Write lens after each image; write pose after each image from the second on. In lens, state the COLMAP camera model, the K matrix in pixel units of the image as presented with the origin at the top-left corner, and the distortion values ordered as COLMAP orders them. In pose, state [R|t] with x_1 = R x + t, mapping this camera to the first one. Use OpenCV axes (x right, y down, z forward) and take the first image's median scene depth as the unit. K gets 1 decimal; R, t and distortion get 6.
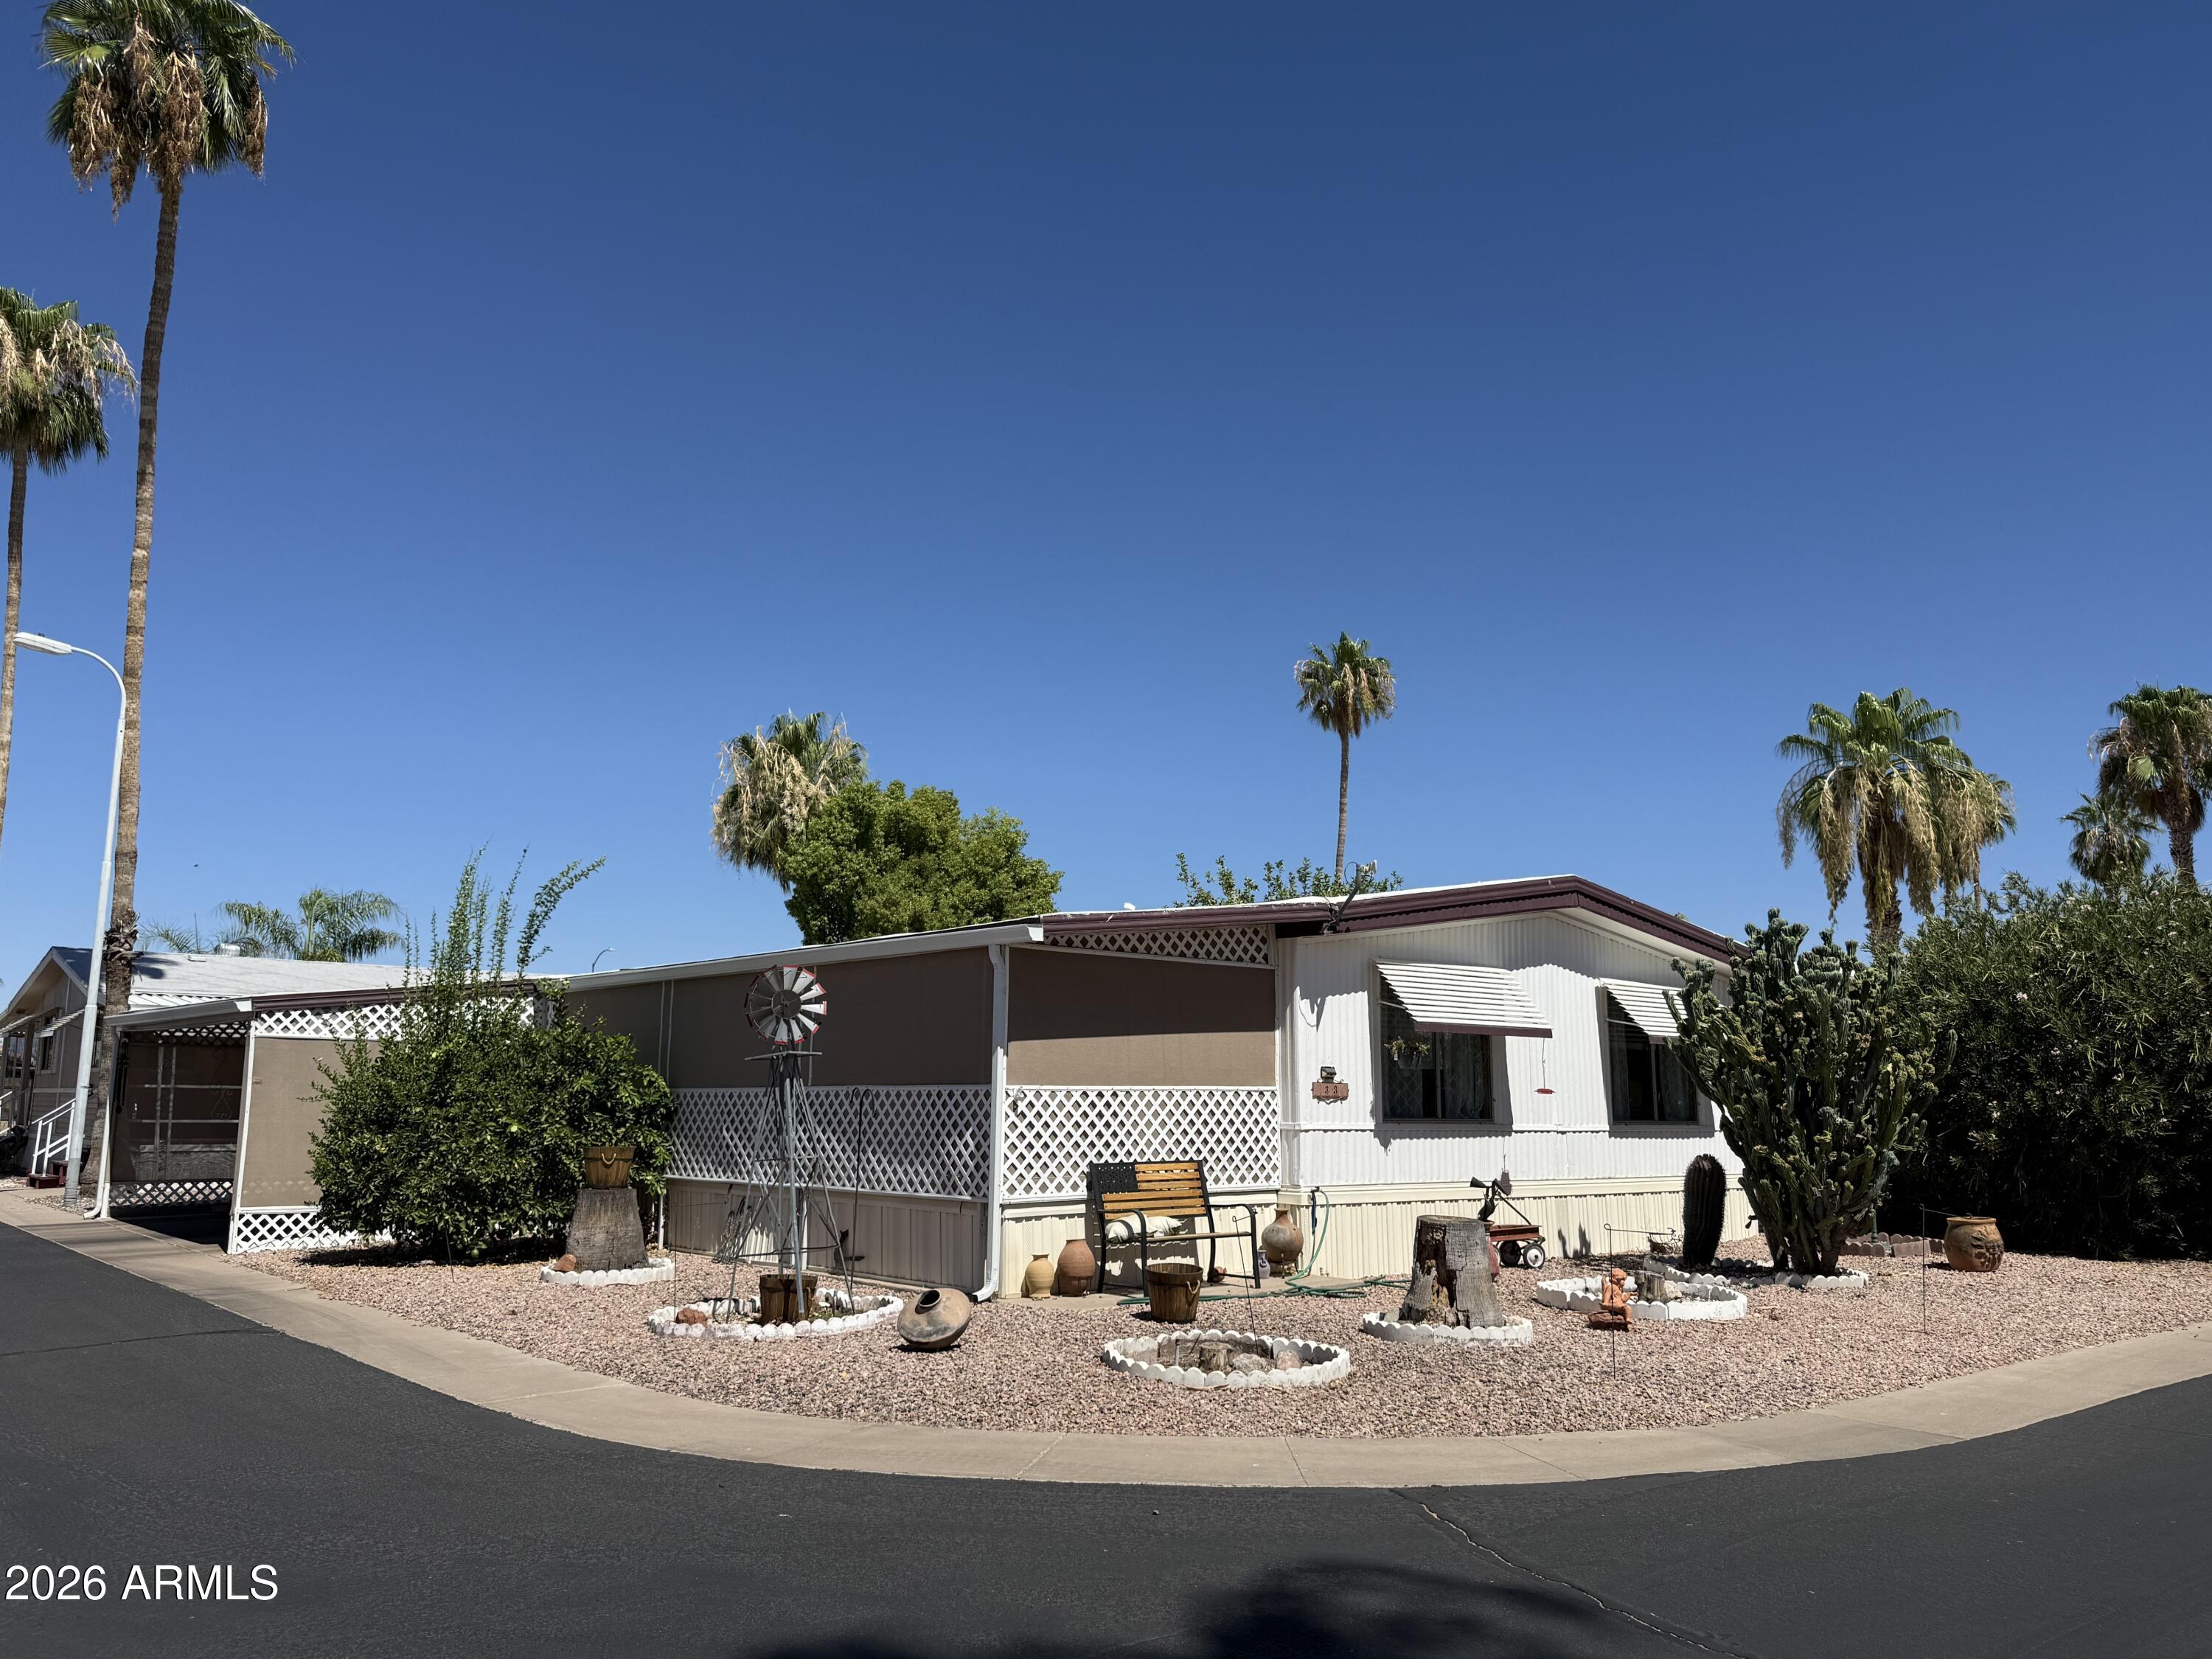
lens RADIAL K [[1672.5, 0, 1121.9], [0, 1672.5, 824.2], [0, 0, 1]] dist [0.065228, -0.068718]
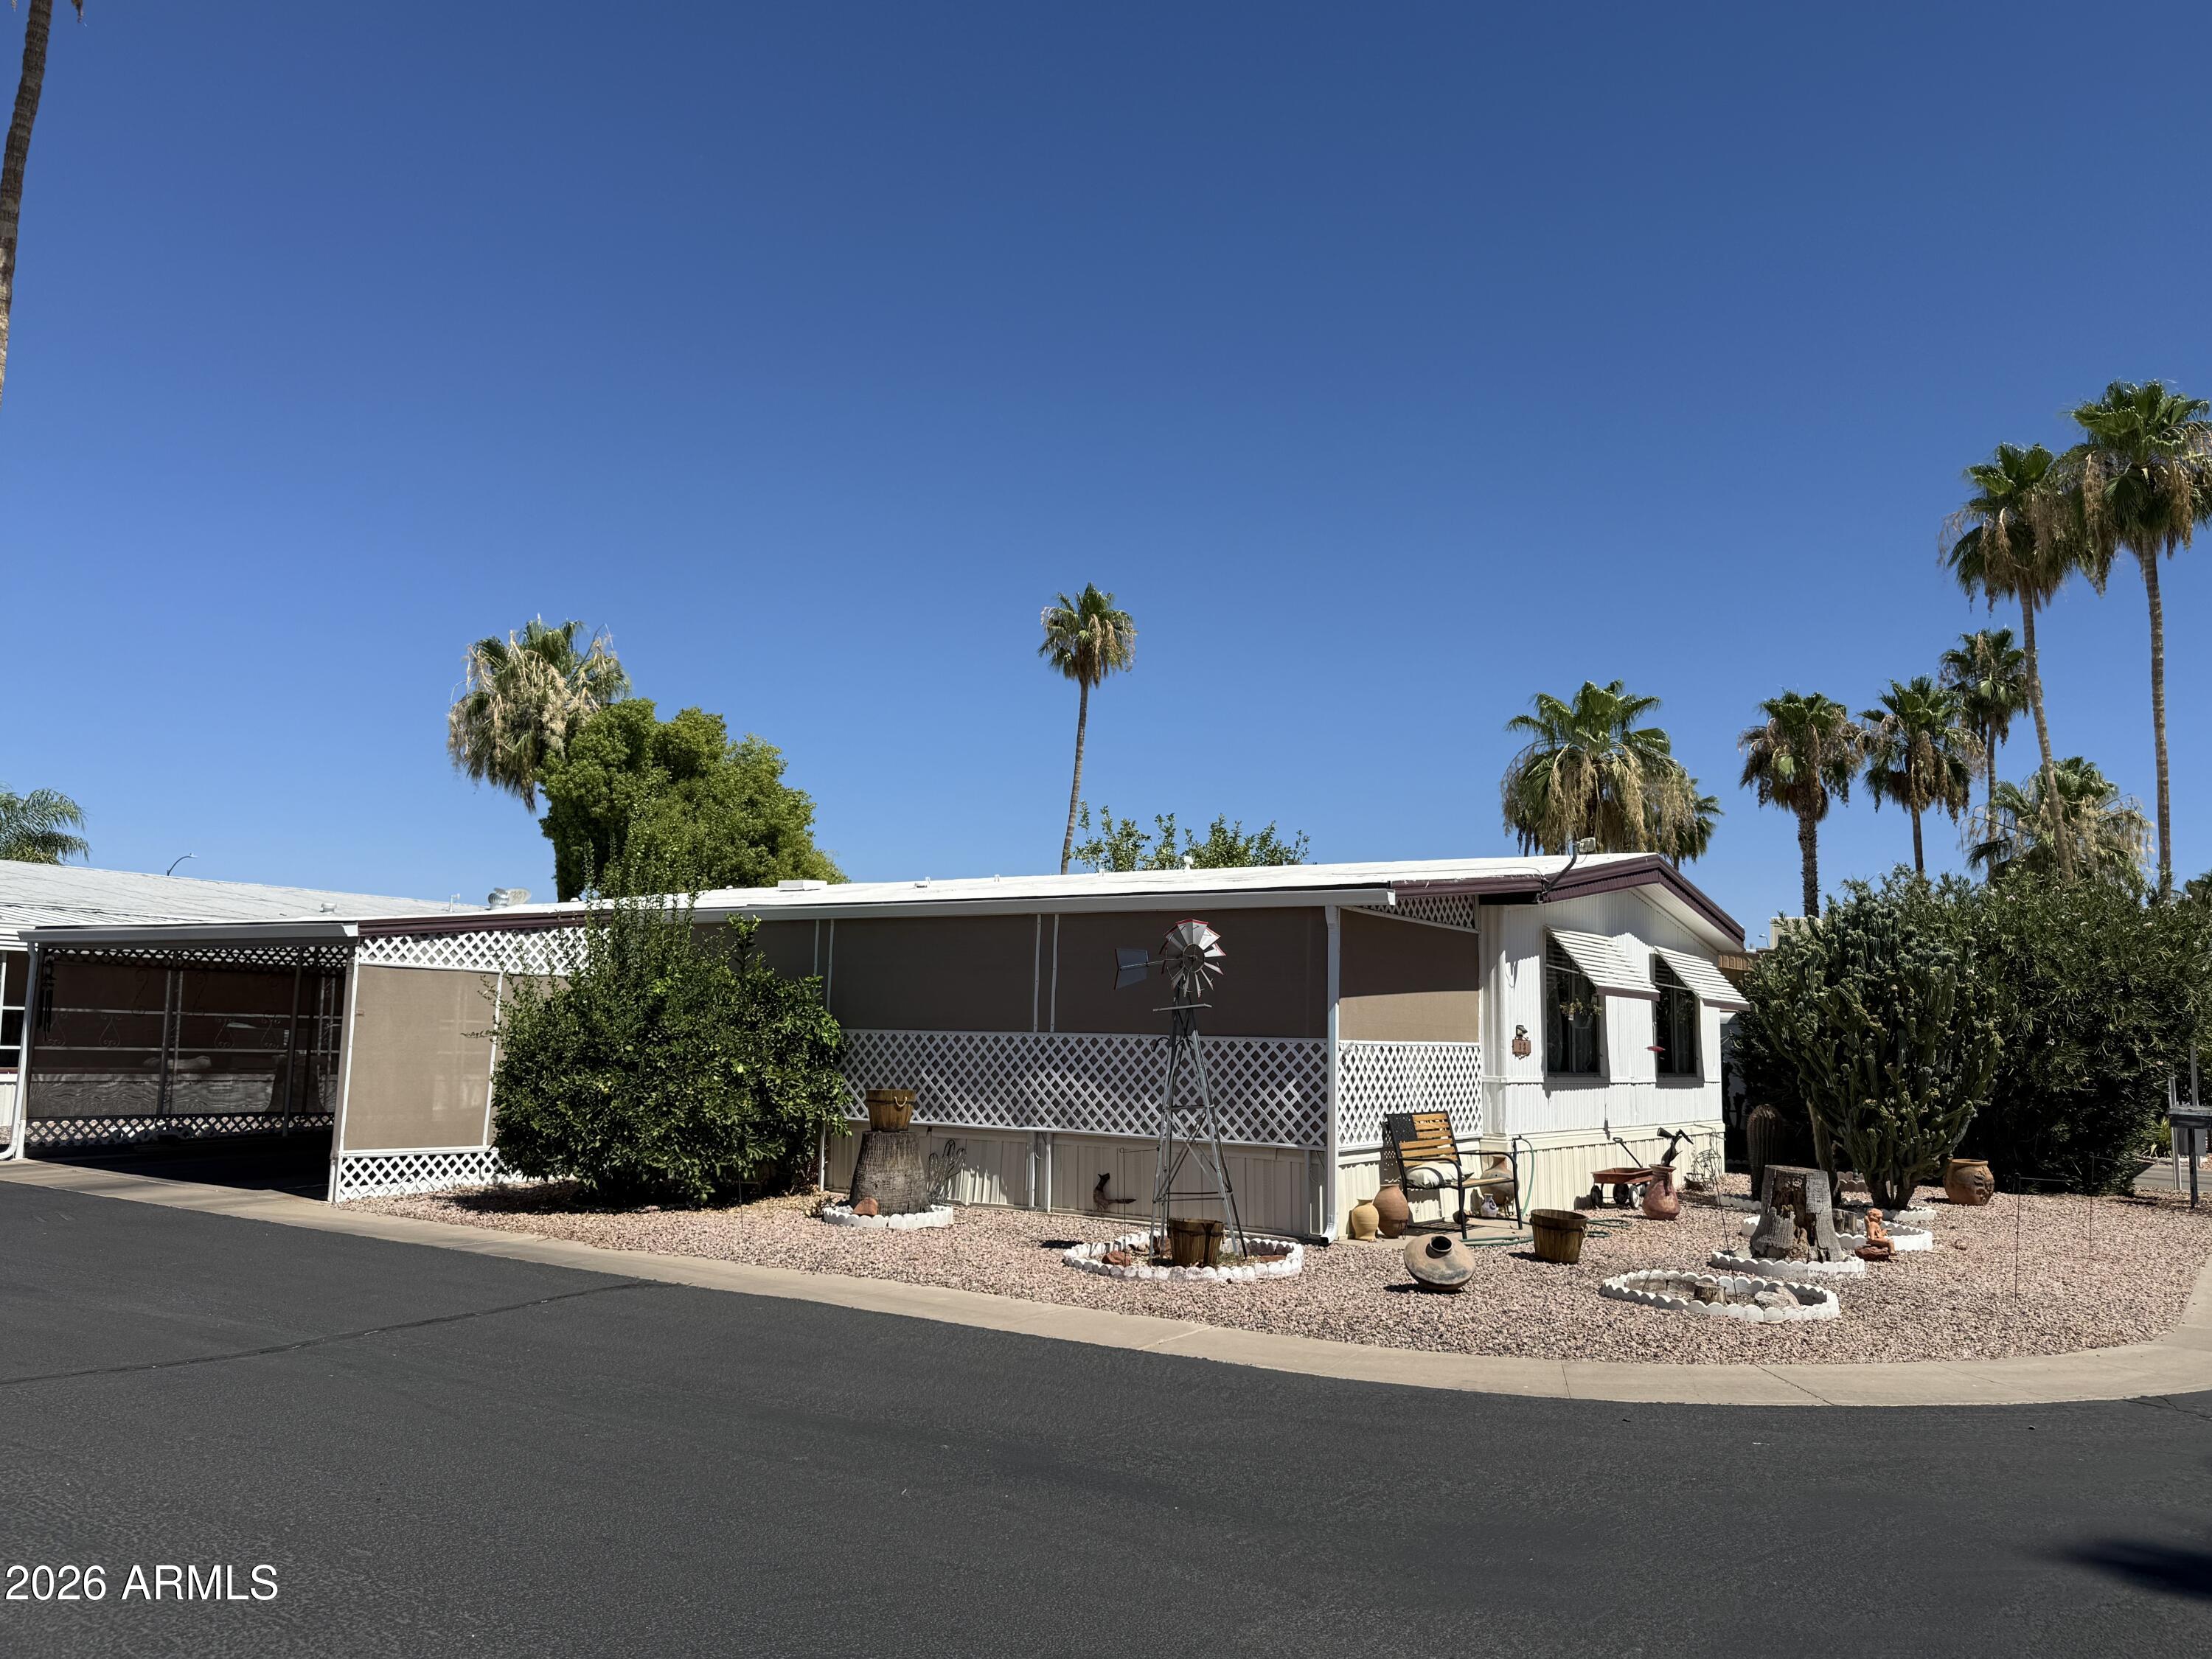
lens RADIAL K [[1672.5, 0, 1100.0], [0, 1672.5, 822.5], [0, 0, 1]] dist [0.065228, -0.068718]
pose [[0.965837, 0.049257, 0.254427, -0.366413], [-0.059060, 0.997772, 0.031030, -0.003029], [-0.252332, -0.044996, 0.966594, 0.020464]]
